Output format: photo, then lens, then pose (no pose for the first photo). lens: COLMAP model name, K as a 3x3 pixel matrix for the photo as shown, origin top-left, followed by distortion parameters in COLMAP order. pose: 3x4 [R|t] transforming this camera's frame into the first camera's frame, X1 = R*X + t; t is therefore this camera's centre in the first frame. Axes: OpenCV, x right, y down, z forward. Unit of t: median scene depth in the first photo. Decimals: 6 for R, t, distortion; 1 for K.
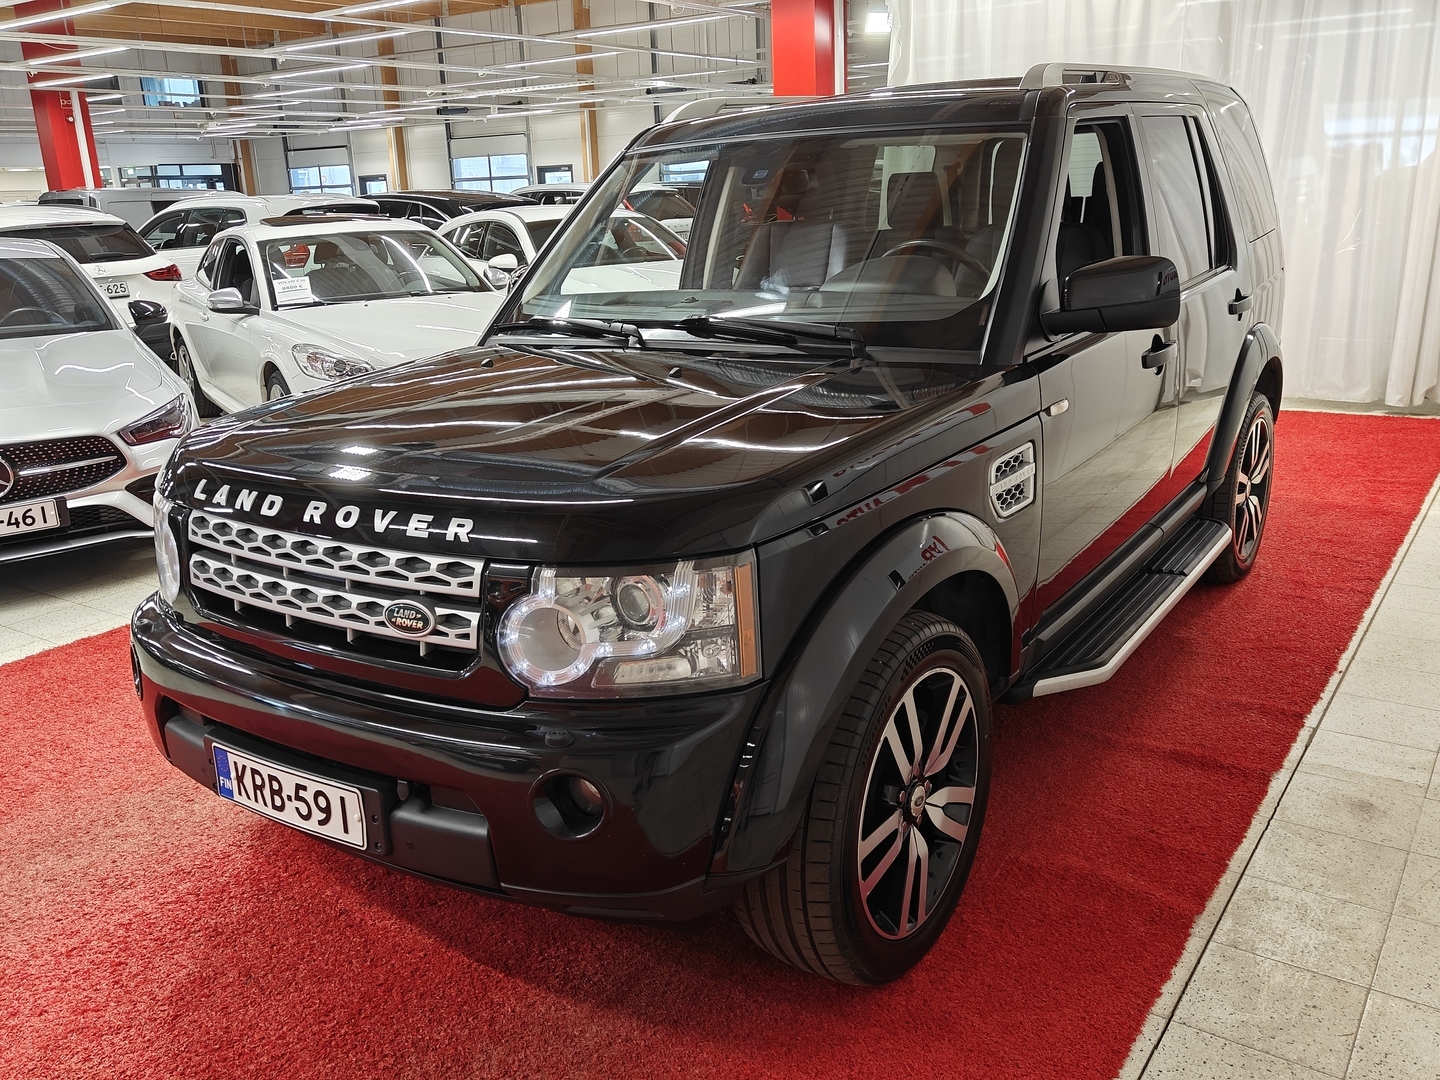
lens RADIAL K [[1223.9, 0, 720.0], [0, 1223.9, 540.0], [0, 0, 1]] dist [-0.006750, -0.006519]
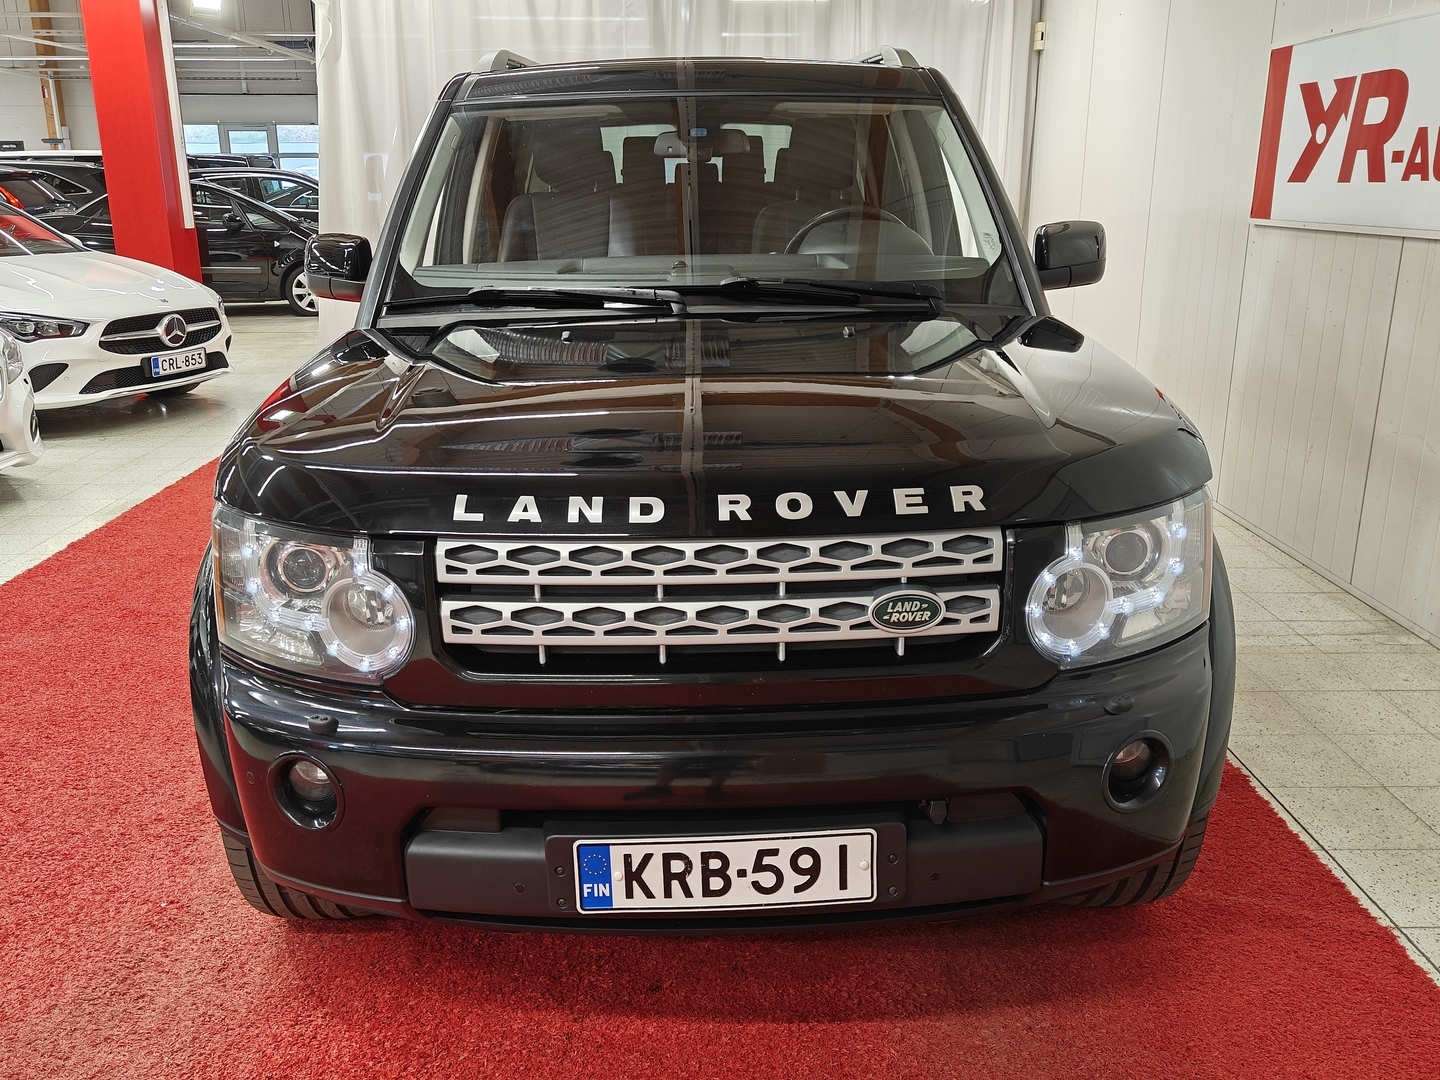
lens RADIAL K [[1232.0, 0, 724.5], [0, 1232.0, 551.0], [0, 0, 1]] dist [0.085934, -0.001389]
pose [[0.814154, -0.131539, 0.565554, -0.803281], [0.134970, 0.990195, 0.036006, -0.024674], [-0.564745, 0.047019, 0.823925, 0.348336]]
